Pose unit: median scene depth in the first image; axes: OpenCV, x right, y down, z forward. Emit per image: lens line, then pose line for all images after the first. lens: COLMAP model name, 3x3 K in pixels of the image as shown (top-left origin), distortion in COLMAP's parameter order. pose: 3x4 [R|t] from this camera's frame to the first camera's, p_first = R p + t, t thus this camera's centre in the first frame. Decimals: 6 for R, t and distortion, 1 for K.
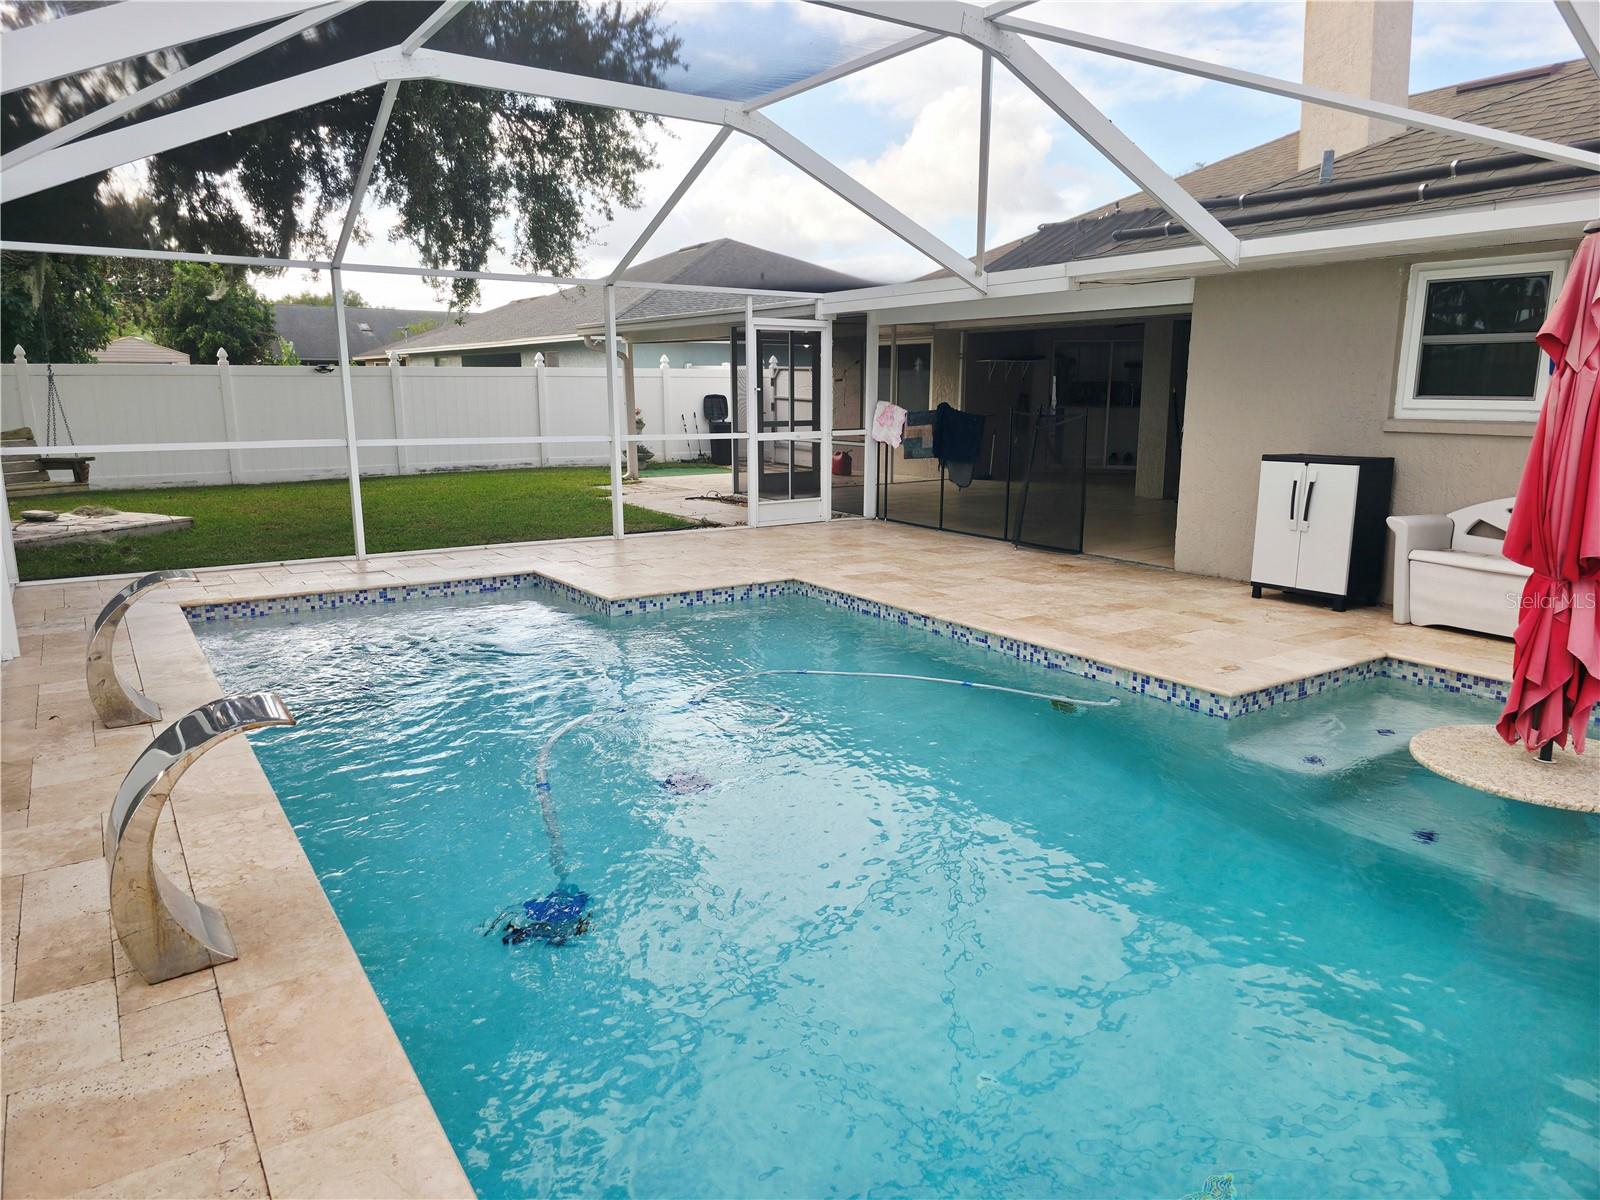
lens RADIAL K [[1072.2, 0, 799.4], [0, 1072.2, 603.0], [0, 0, 1]] dist [0.043750, -0.019388]
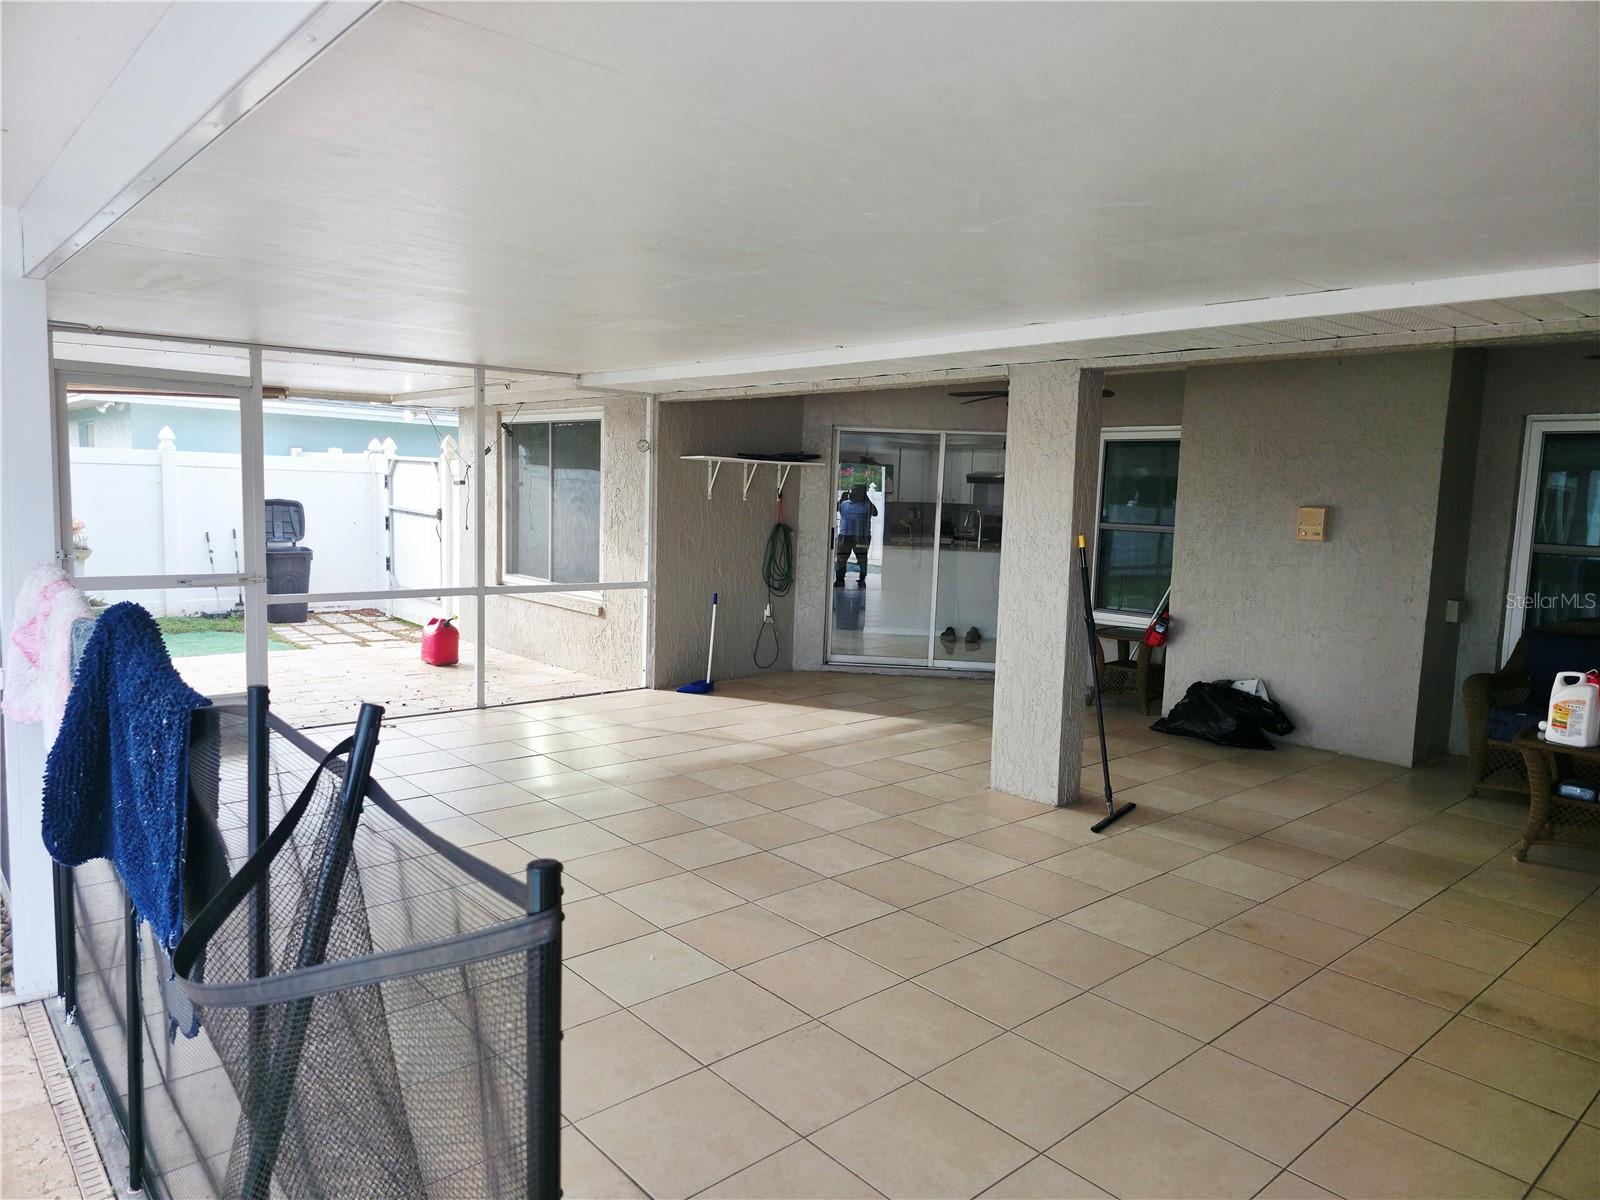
lens RADIAL K [[1072.2, 0, 799.7], [0, 1072.2, 597.7], [0, 0, 1]] dist [0.043750, -0.019388]
pose [[0.990641, 0.022867, 0.134562, 0.139548], [-0.009525, 0.995045, -0.098971, -0.100663], [-0.136158, 0.096763, 0.985950, 0.459459]]
